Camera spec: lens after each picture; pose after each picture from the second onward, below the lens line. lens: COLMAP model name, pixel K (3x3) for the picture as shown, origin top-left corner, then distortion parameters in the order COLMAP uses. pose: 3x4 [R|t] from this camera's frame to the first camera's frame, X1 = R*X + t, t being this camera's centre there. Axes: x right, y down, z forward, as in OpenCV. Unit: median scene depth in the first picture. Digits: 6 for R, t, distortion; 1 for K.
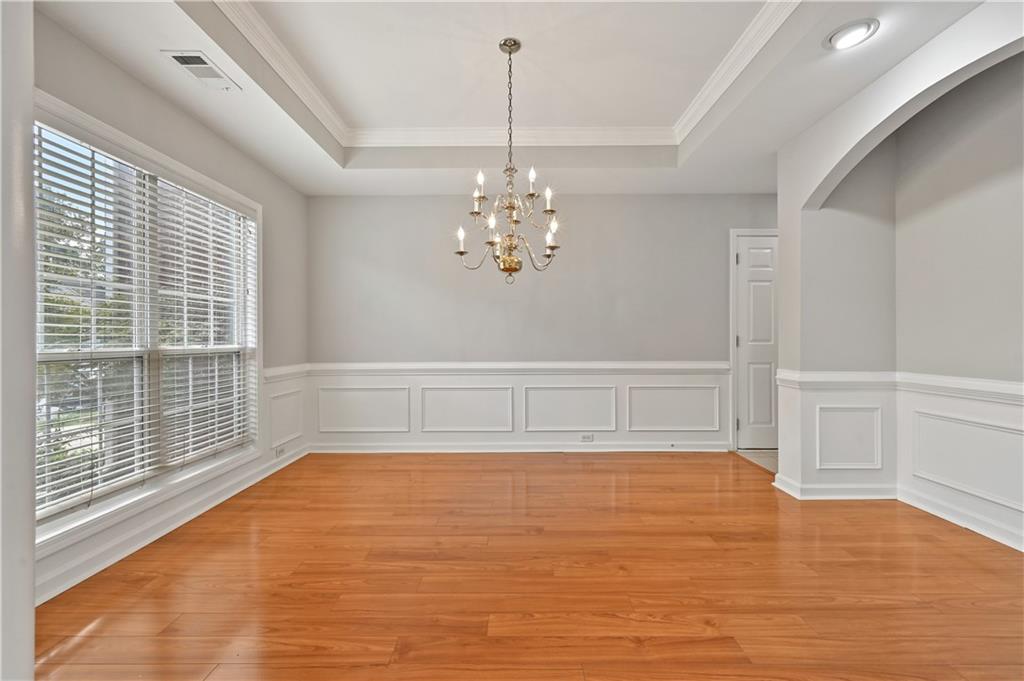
lens RADIAL K [[408.9, 0, 516.7], [0, 408.9, 340.8], [0, 0, 1]] dist [0.002388, -0.001297]
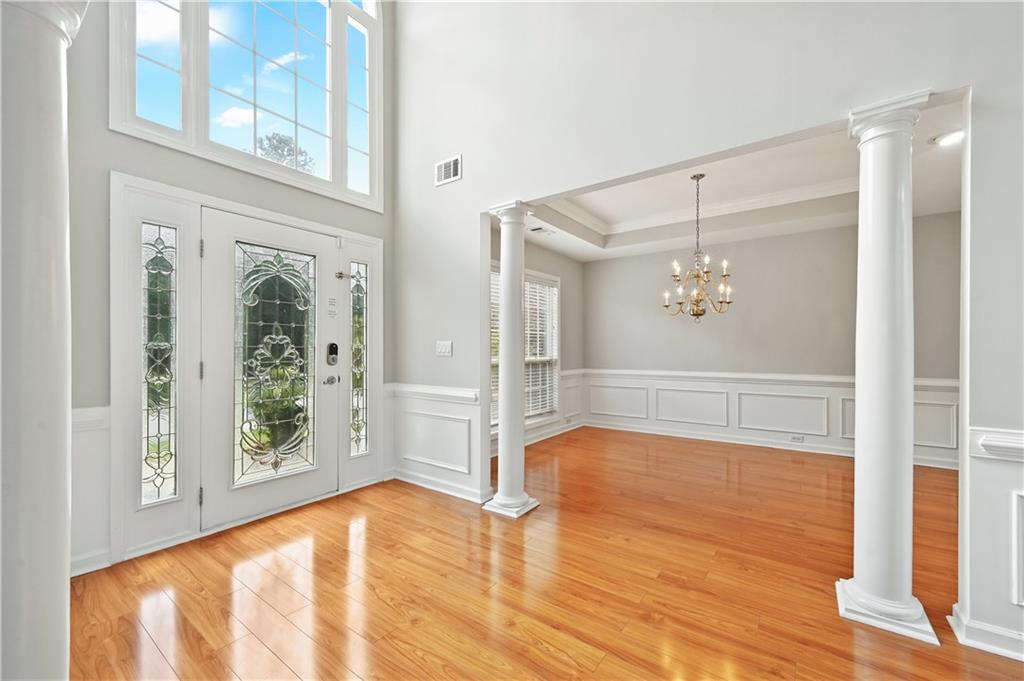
lens RADIAL K [[408.9, 0, 513.5], [0, 408.9, 346.0], [0, 0, 1]] dist [0.002388, -0.001297]
pose [[0.805704, -0.002685, -0.592313, 0.266507], [-0.001837, 0.999974, -0.007032, -0.026904], [0.592316, 0.006753, 0.805677, -0.555433]]
